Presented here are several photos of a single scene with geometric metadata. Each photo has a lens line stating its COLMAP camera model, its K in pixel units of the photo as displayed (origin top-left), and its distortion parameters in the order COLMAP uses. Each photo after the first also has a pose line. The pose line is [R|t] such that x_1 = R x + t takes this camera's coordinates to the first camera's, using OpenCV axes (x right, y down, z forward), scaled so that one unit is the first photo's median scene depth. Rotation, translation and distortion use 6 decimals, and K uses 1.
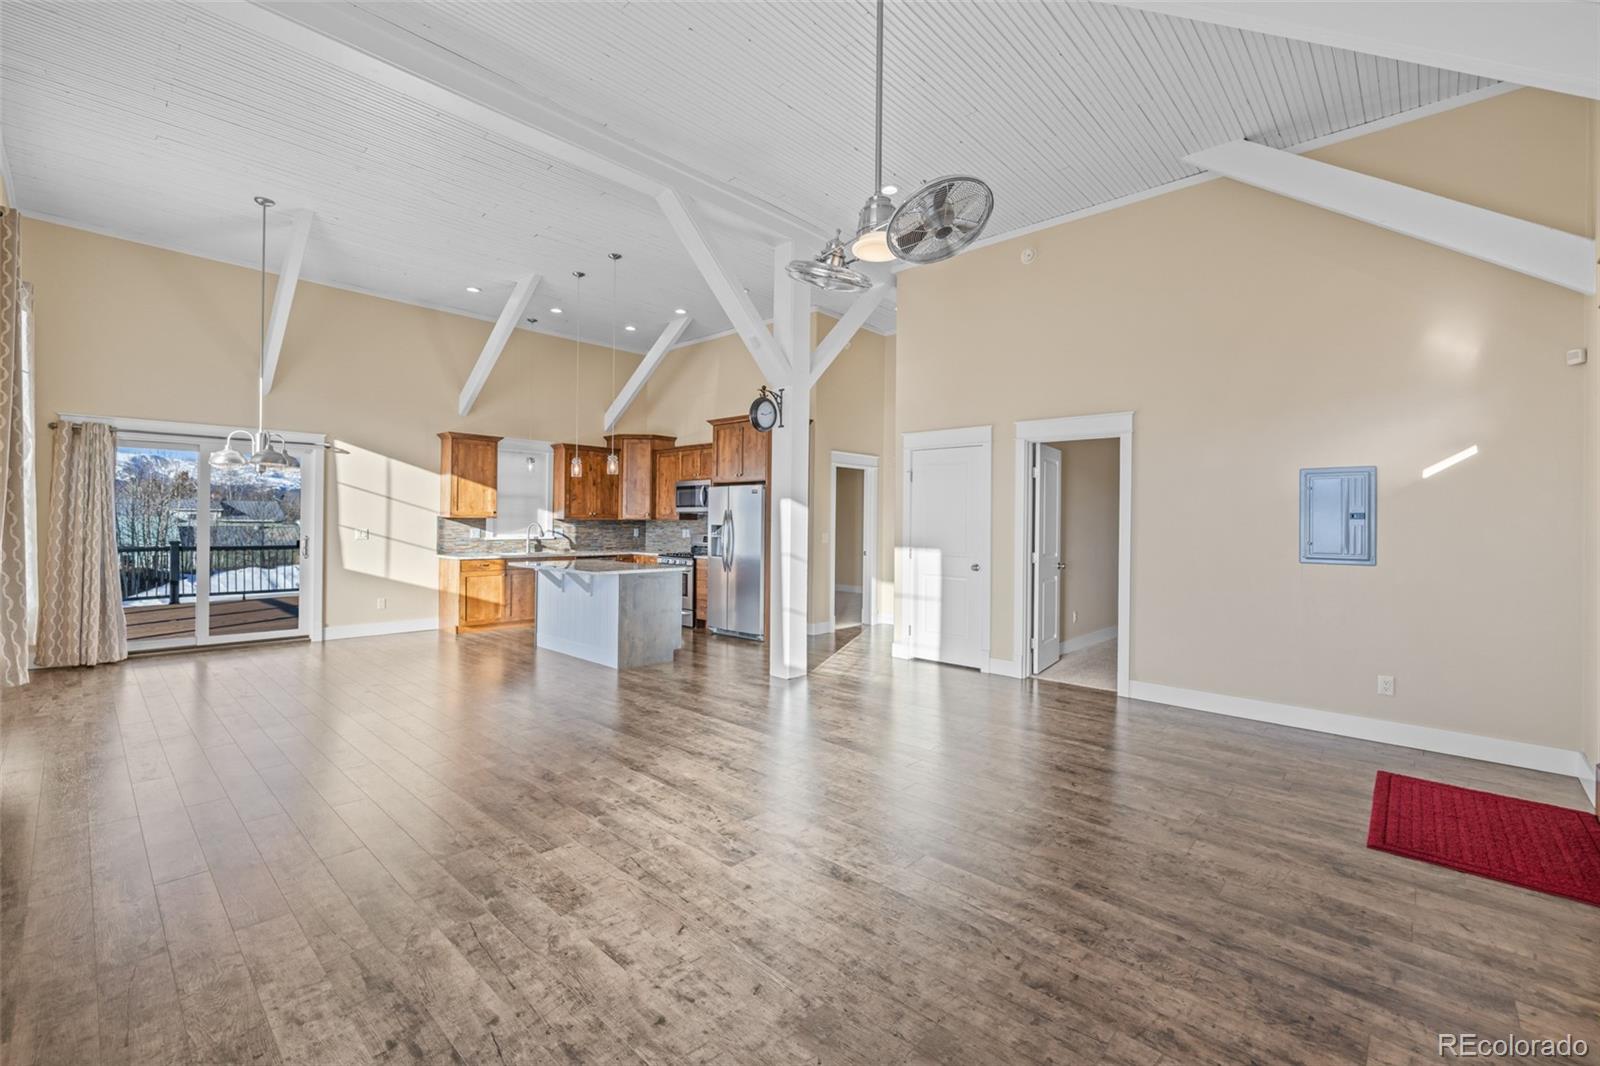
lens RADIAL K [[672.5, 0, 793.9], [0, 672.5, 517.8], [0, 0, 1]] dist [0.001821, 0.000546]
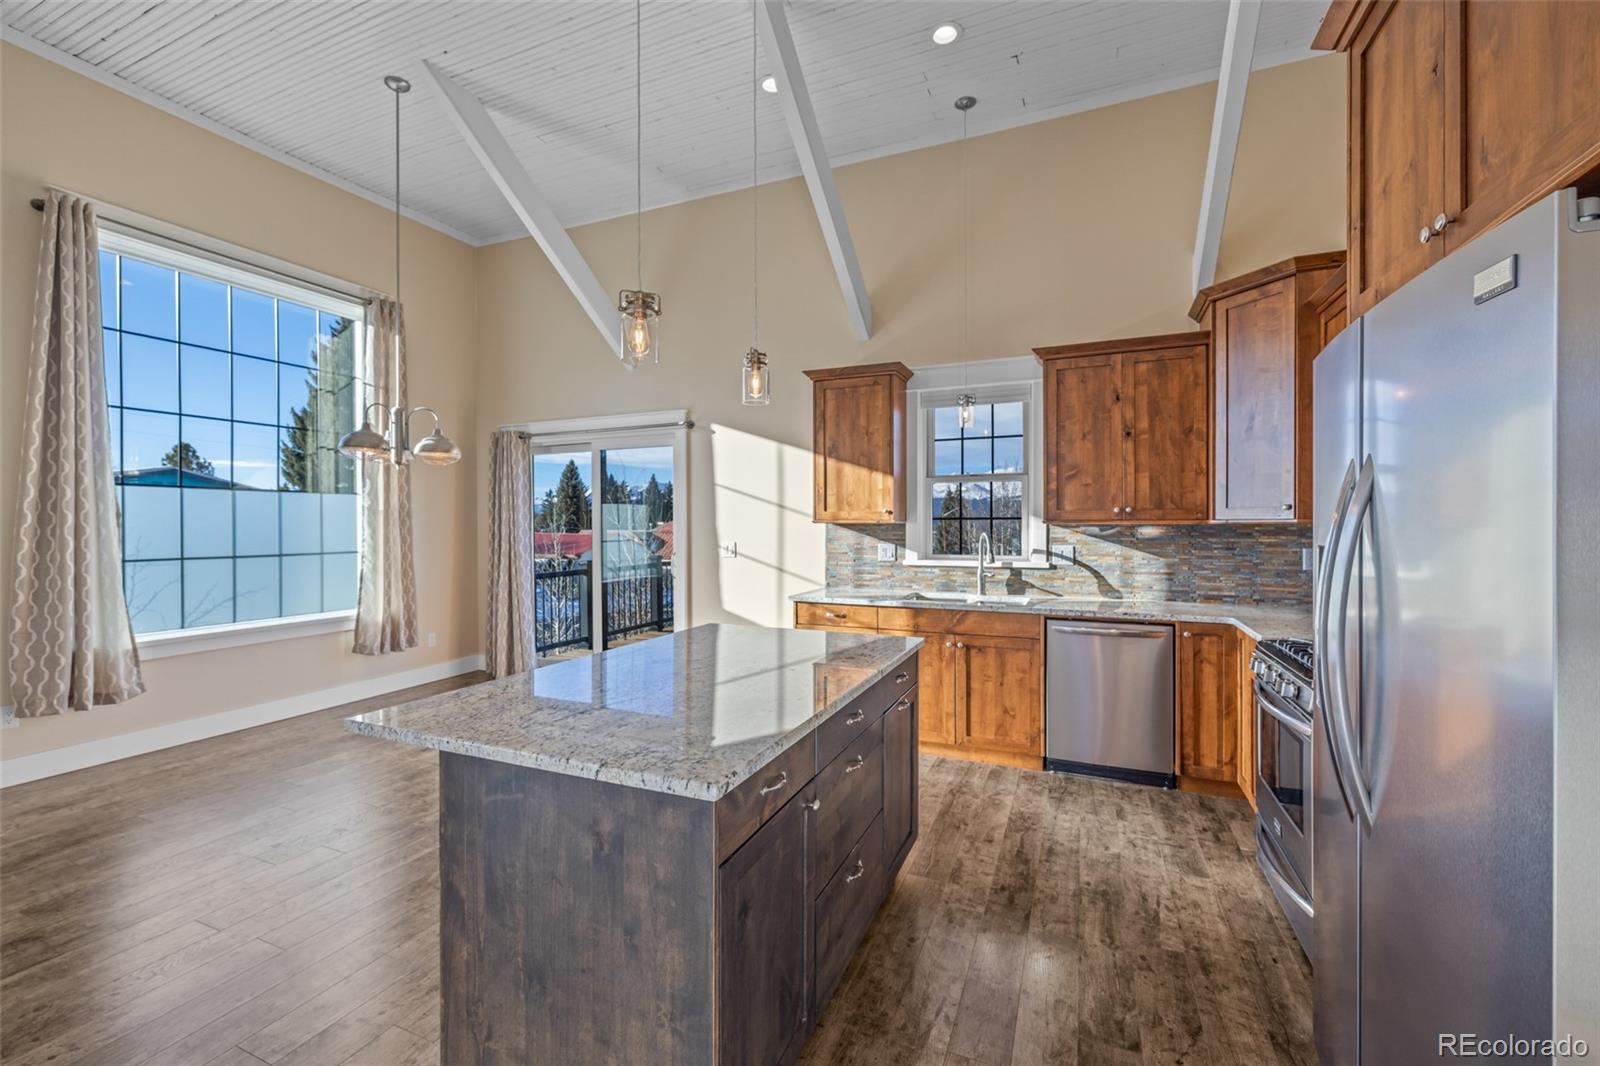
lens RADIAL K [[672.5, 0, 797.2], [0, 672.5, 525.5], [0, 0, 1]] dist [0.001821, 0.000546]
pose [[0.339798, -0.009591, -0.940450, 0.019508], [0.011074, 0.999919, -0.006196, 0.006573], [0.940433, -0.008309, 0.339877, 1.280209]]
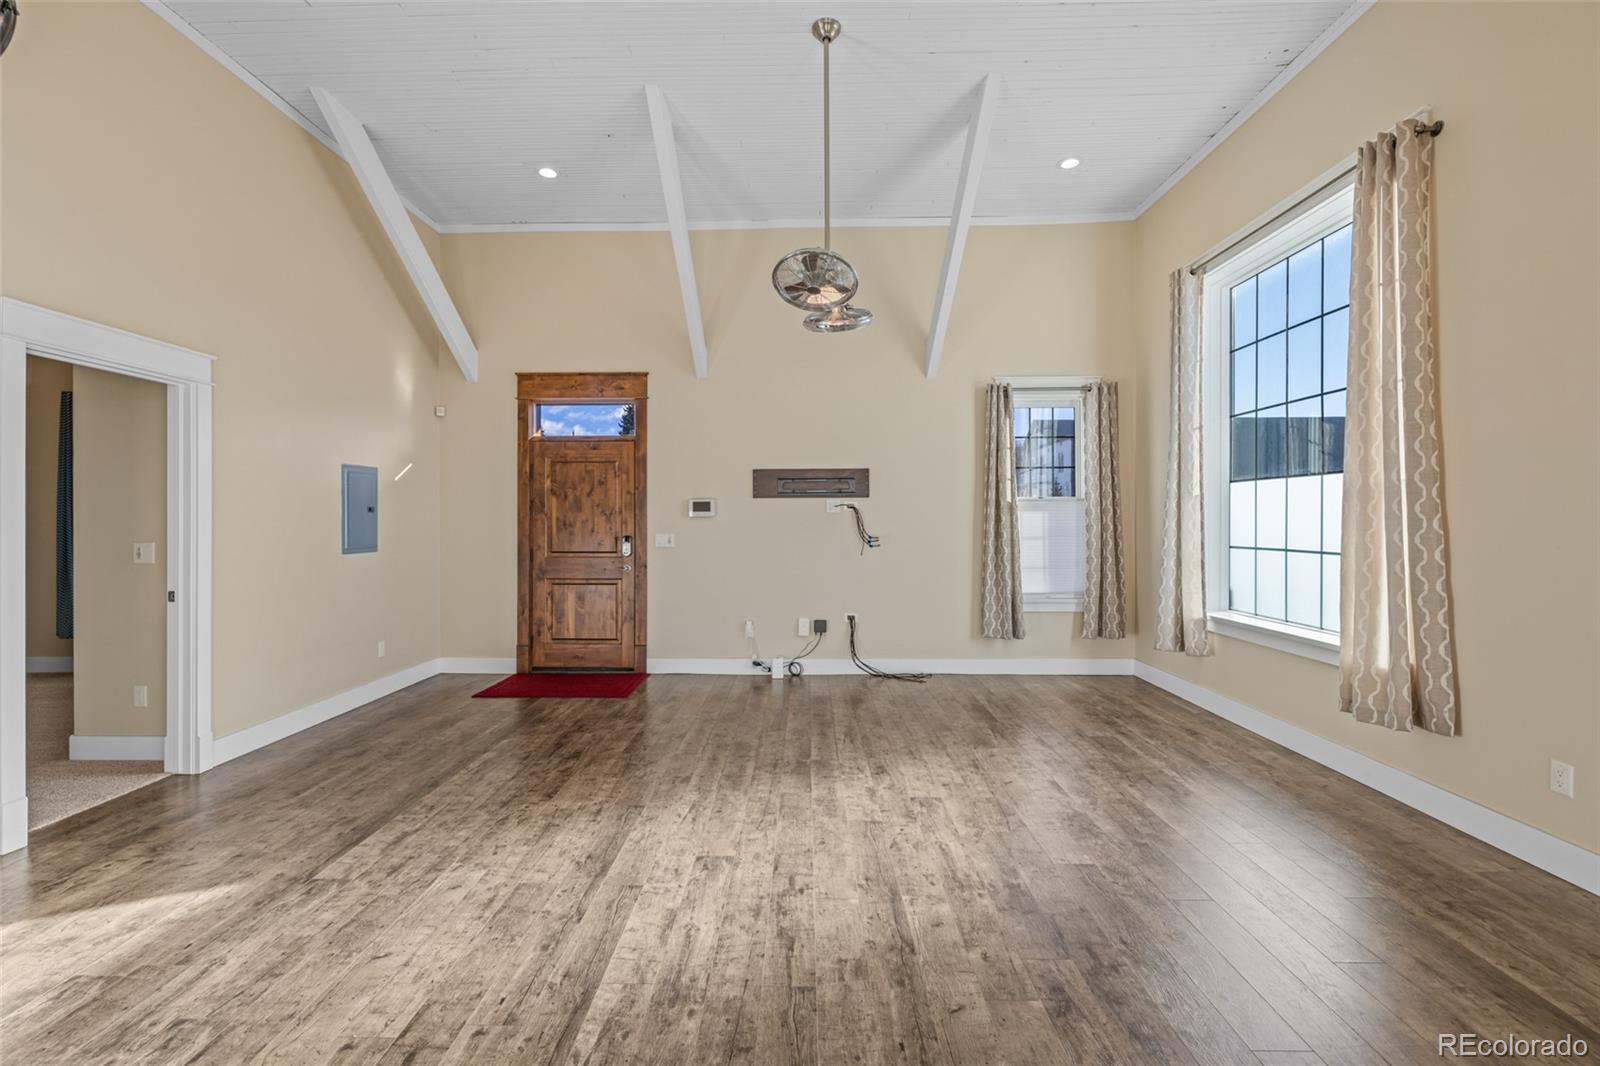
lens RADIAL K [[672.5, 0, 794.1], [0, 672.5, 525.1], [0, 0, 1]] dist [0.001821, 0.000546]
pose [[-0.668955, -0.013408, 0.743182, -0.434237], [-0.007223, 0.999907, 0.011538, 0.005206], [-0.743268, 0.002351, -0.668989, 1.067045]]
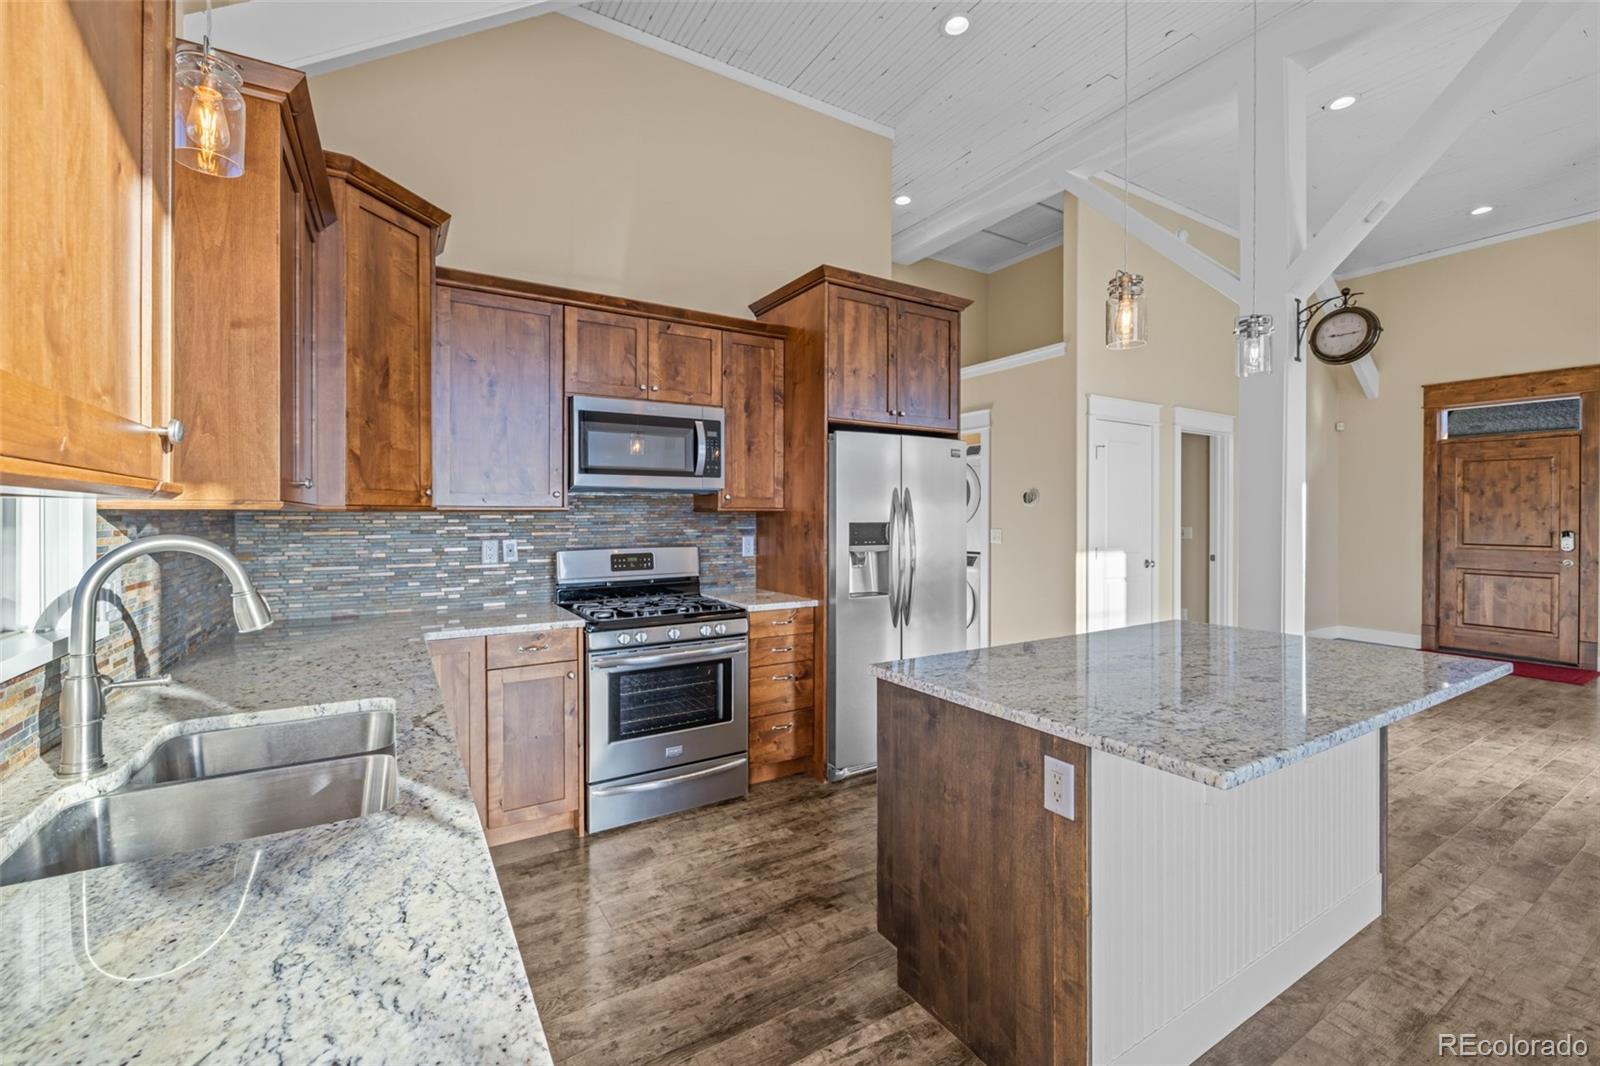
lens RADIAL K [[672.5, 0, 794.4], [0, 672.5, 516.8], [0, 0, 1]] dist [0.001821, 0.000546]
pose [[0.263135, -0.013691, 0.964662, -0.866213], [-0.002831, 0.999884, 0.014964, 0.001068], [-0.964755, -0.006669, 0.263065, 1.499556]]
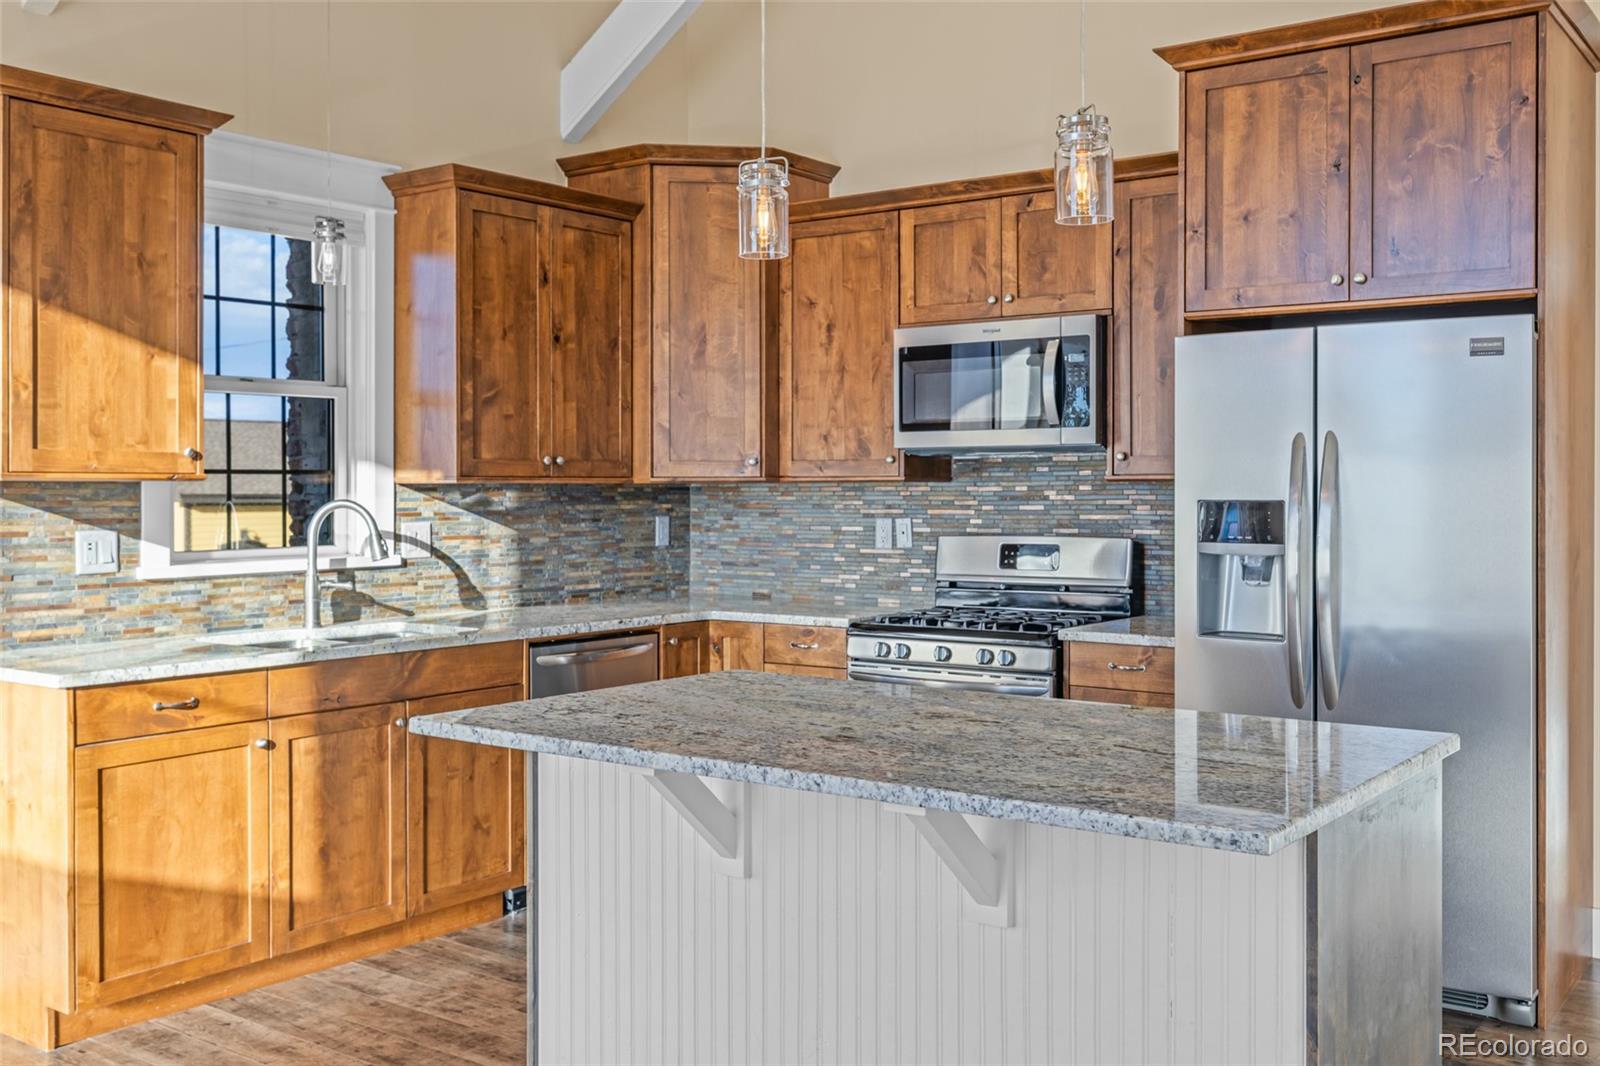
lens RADIAL K [[1539.5, 0, 790.1], [0, 1539.5, 492.1], [0, 0, 1]] dist [0.009260, 0.000000]
pose [[0.993278, -0.012545, 0.115068, -0.522357], [0.011229, 0.999864, 0.012074, -0.000636], [-0.115204, -0.010701, 0.993284, 0.802535]]
